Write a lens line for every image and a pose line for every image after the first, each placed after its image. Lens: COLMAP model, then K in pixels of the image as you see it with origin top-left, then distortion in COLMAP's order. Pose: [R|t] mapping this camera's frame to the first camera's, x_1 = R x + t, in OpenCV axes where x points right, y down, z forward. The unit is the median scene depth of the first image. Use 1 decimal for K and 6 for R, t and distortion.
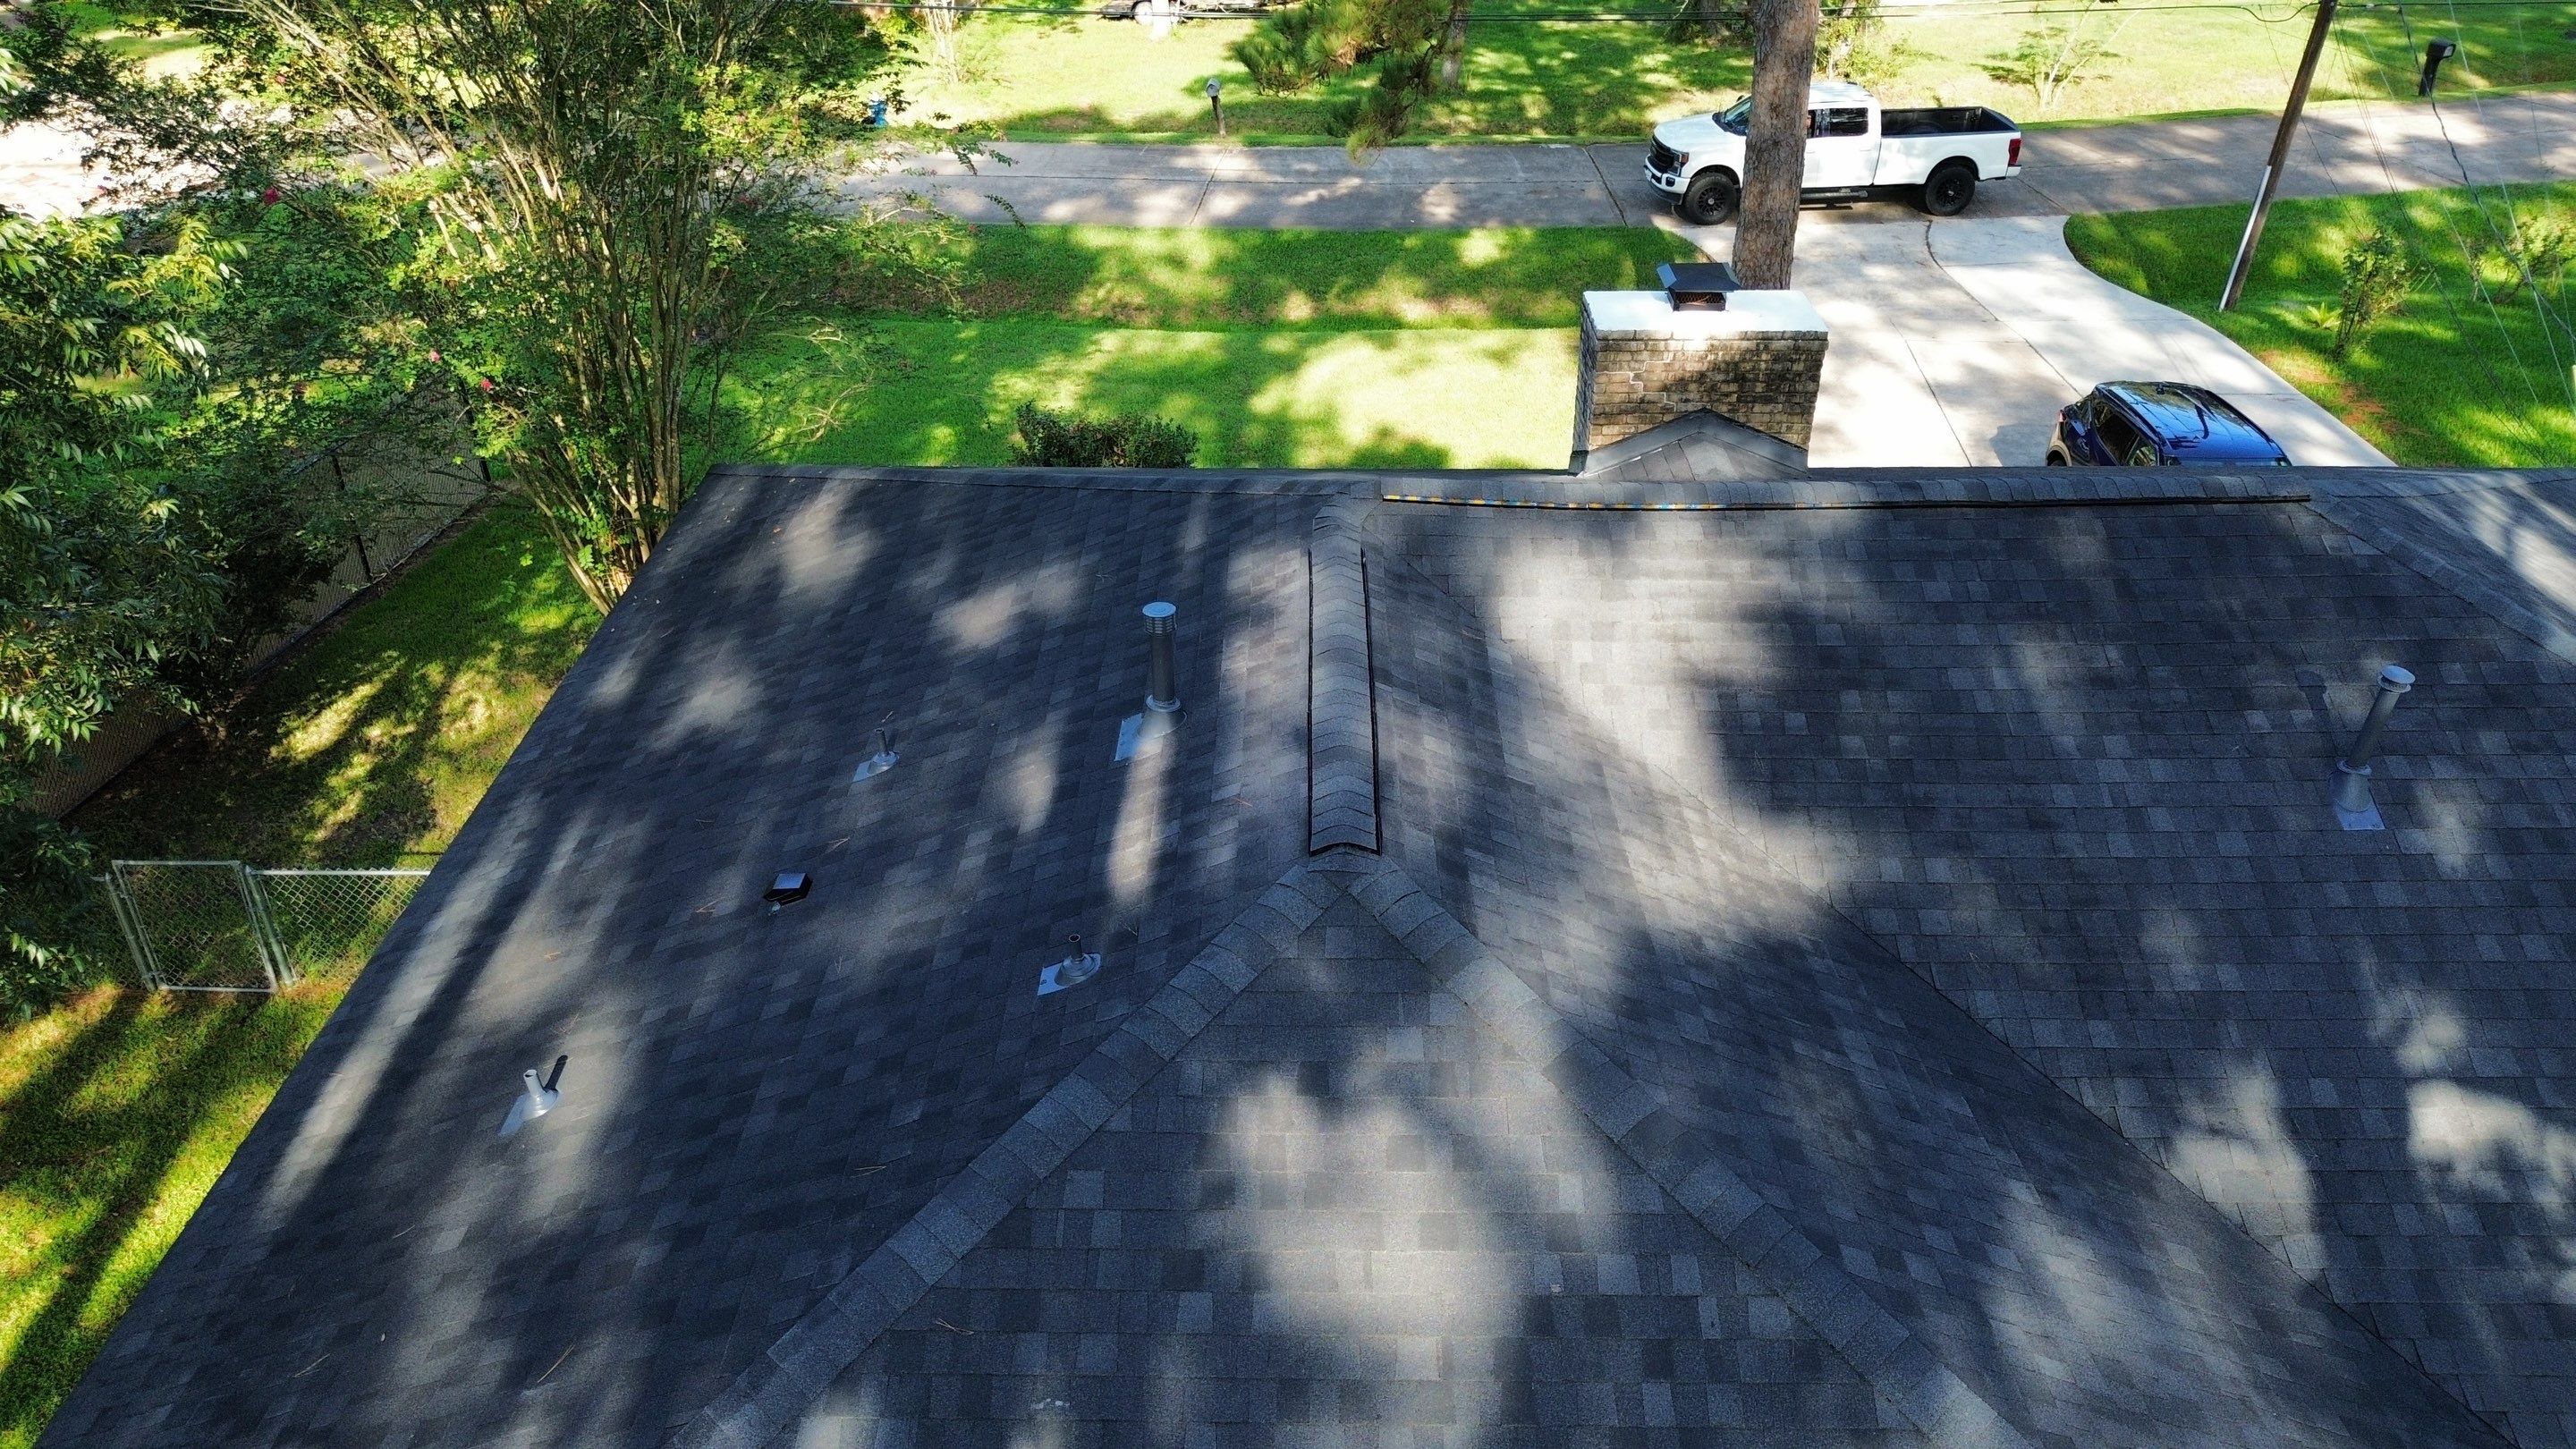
lens RADIAL K [[1820.9, 0, 1299.5], [0, 1820.9, 741.3], [0, 0, 1]] dist [0.080878, -0.081932]
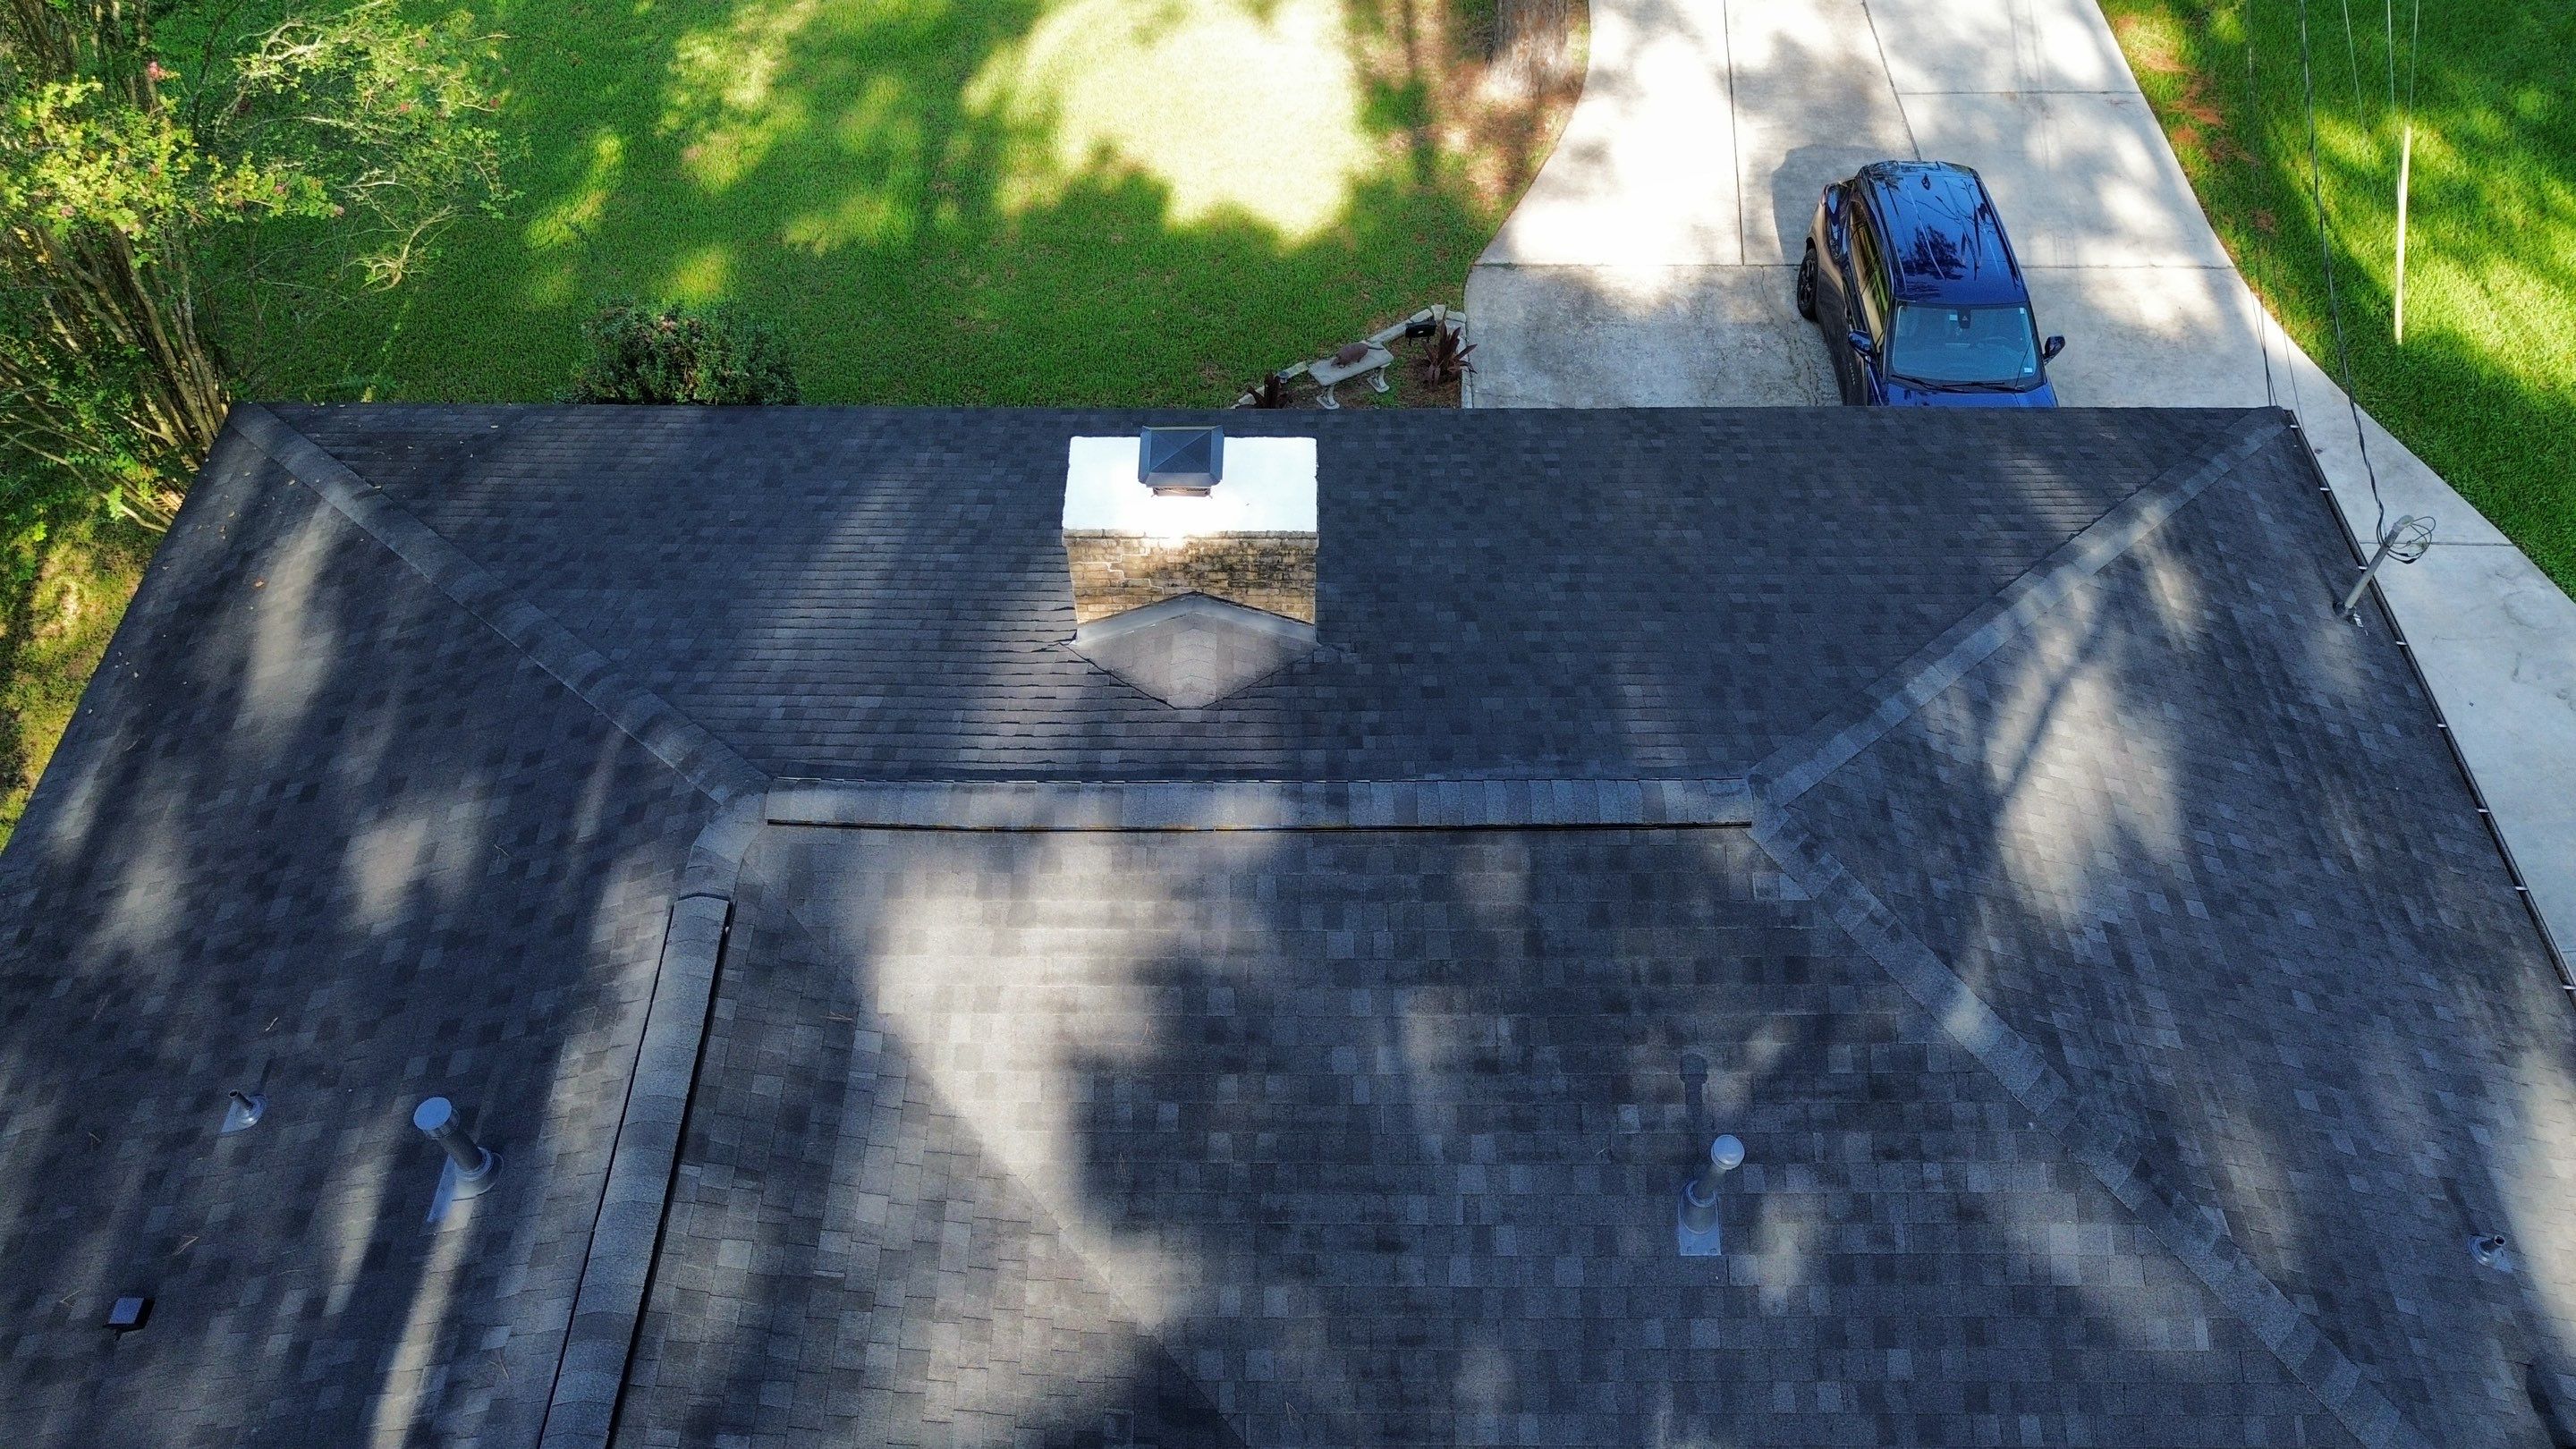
lens RADIAL K [[1820.9, 0, 1290.4], [0, 1820.9, 727.9], [0, 0, 1]] dist [0.080878, -0.081932]
pose [[0.999990, -0.001905, 0.004077, 0.328946], [0.000375, 0.938150, 0.346228, -0.536076], [-0.004485, -0.346223, 0.938141, 0.154278]]
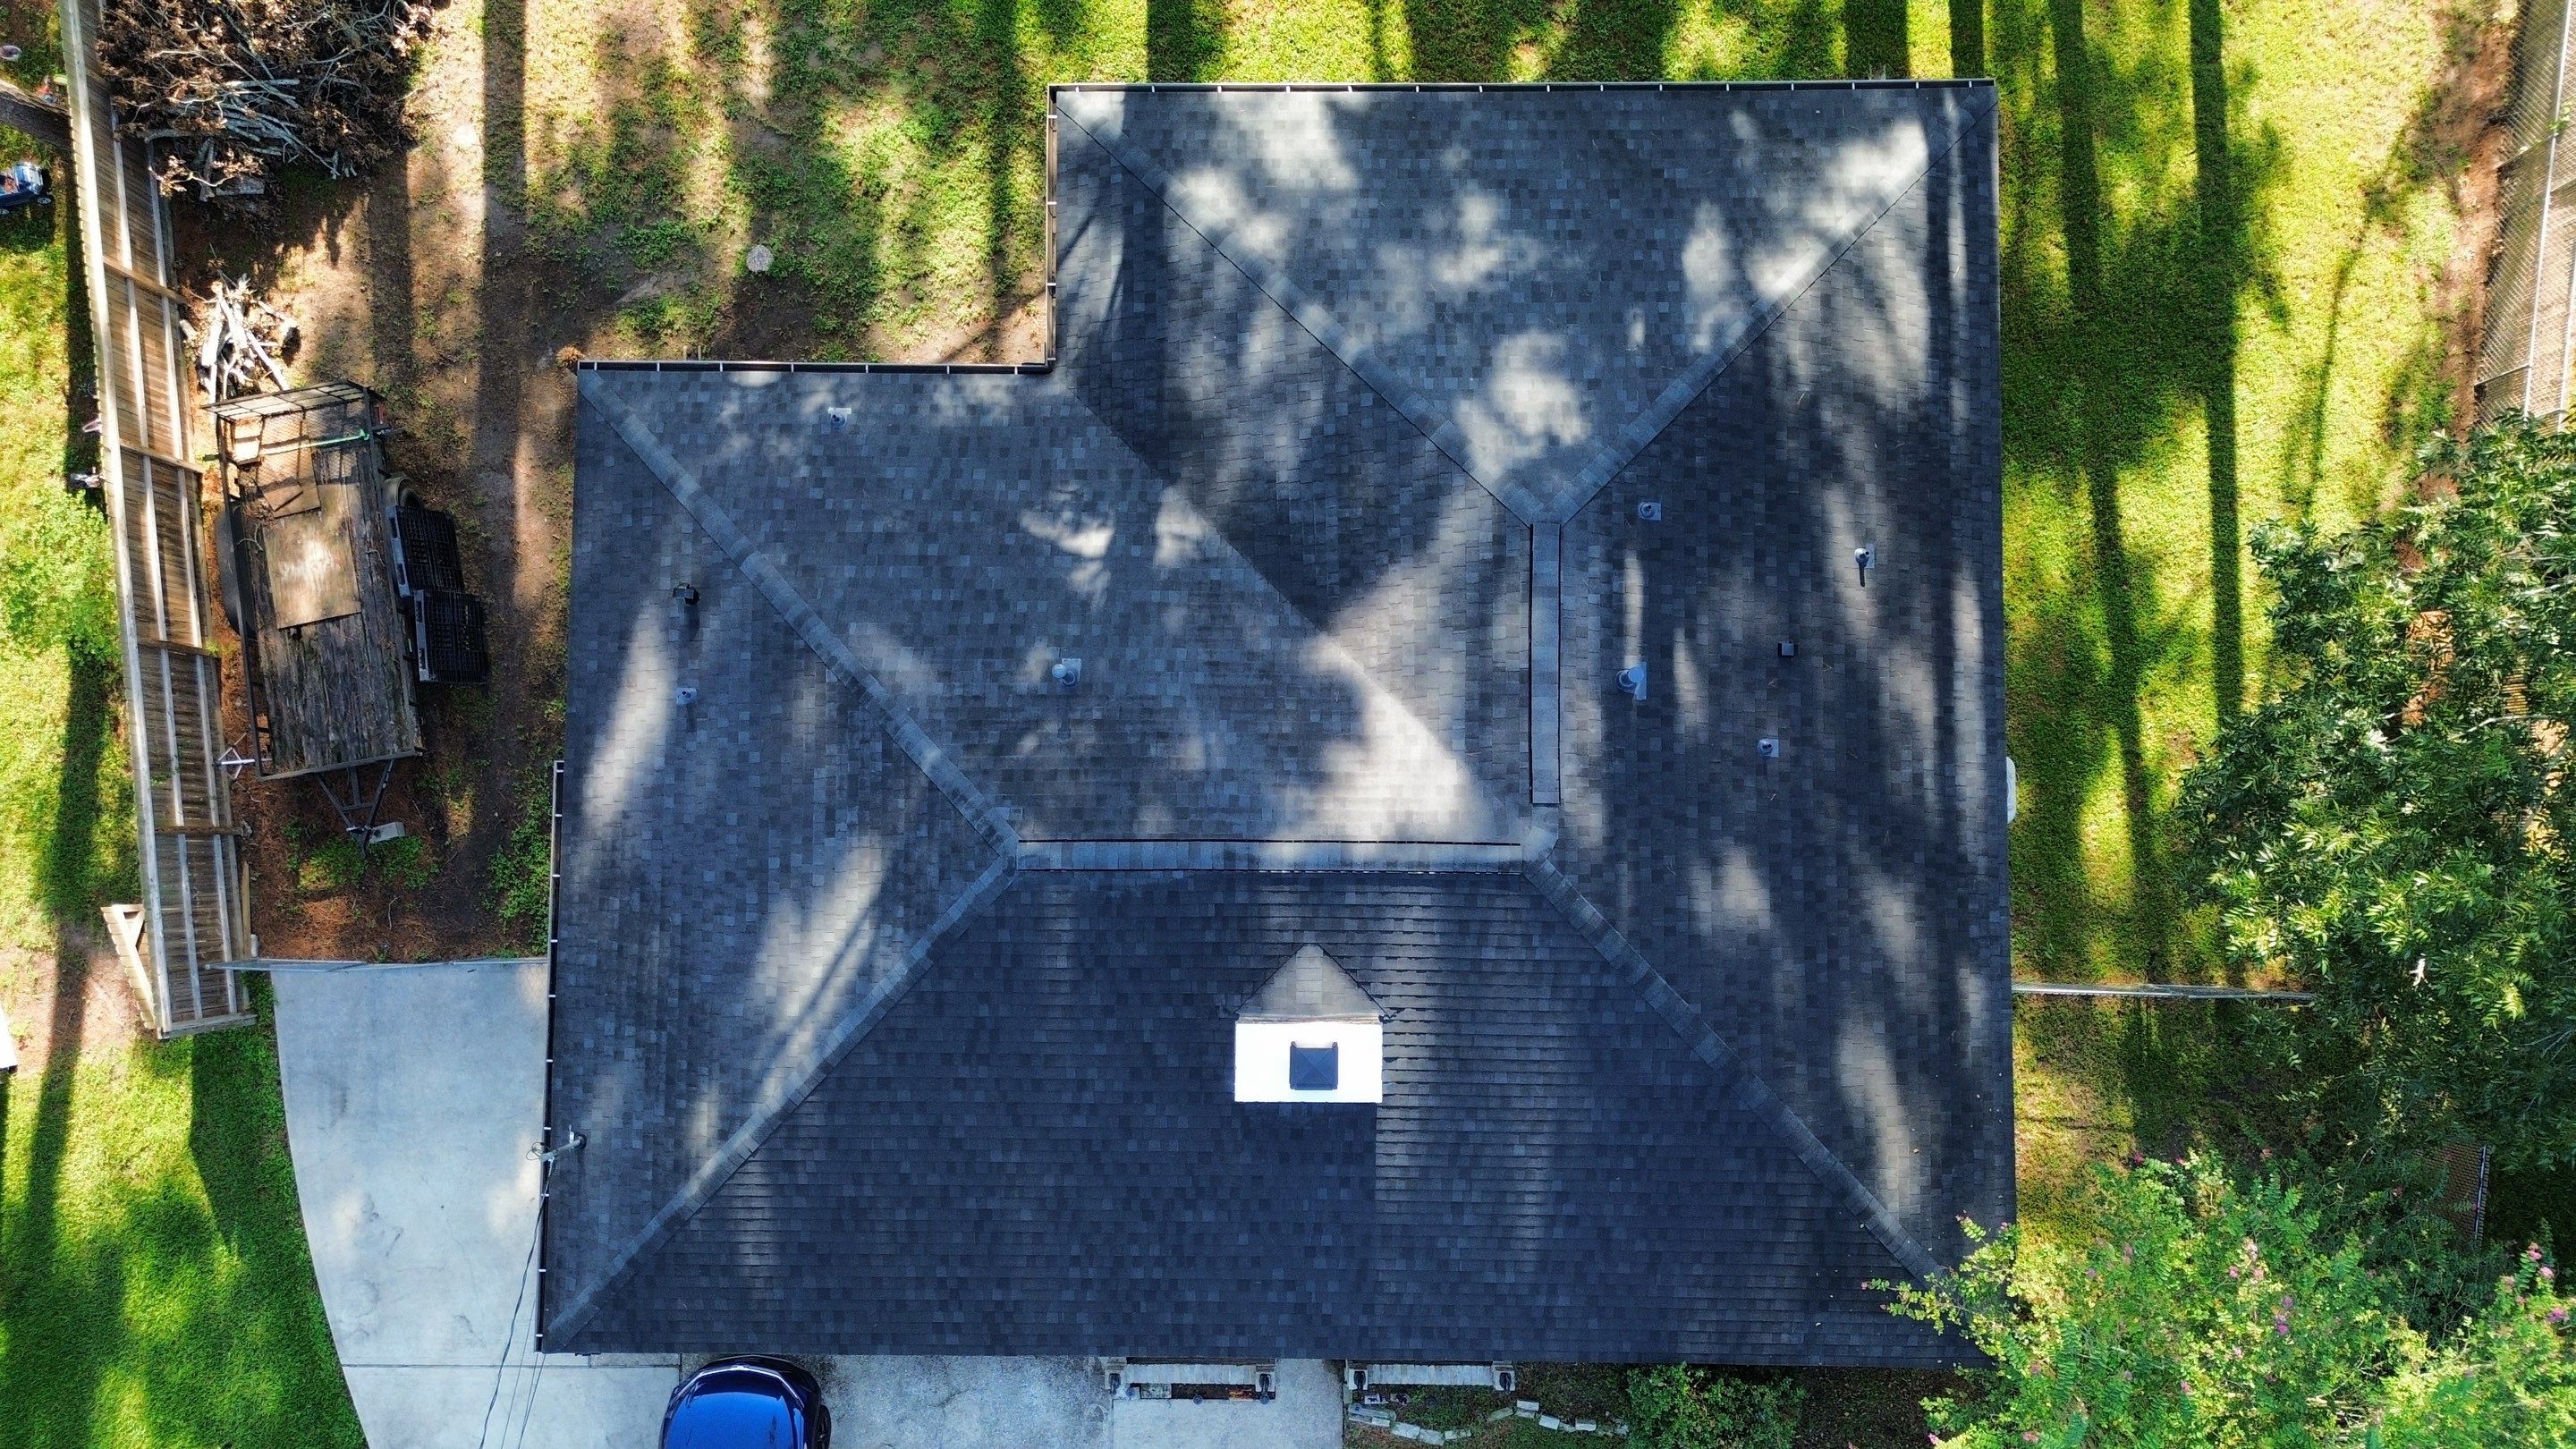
lens RADIAL K [[1893.0, 0, 1295.4], [0, 1893.0, 732.4], [0, 0, 1]] dist [0.052932, -0.041202]
pose [[-0.999893, -0.004220, 0.014011, 0.261407], [0.014348, -0.470706, 0.882174, -1.864016], [0.002872, 0.882280, 0.470716, 0.018886]]
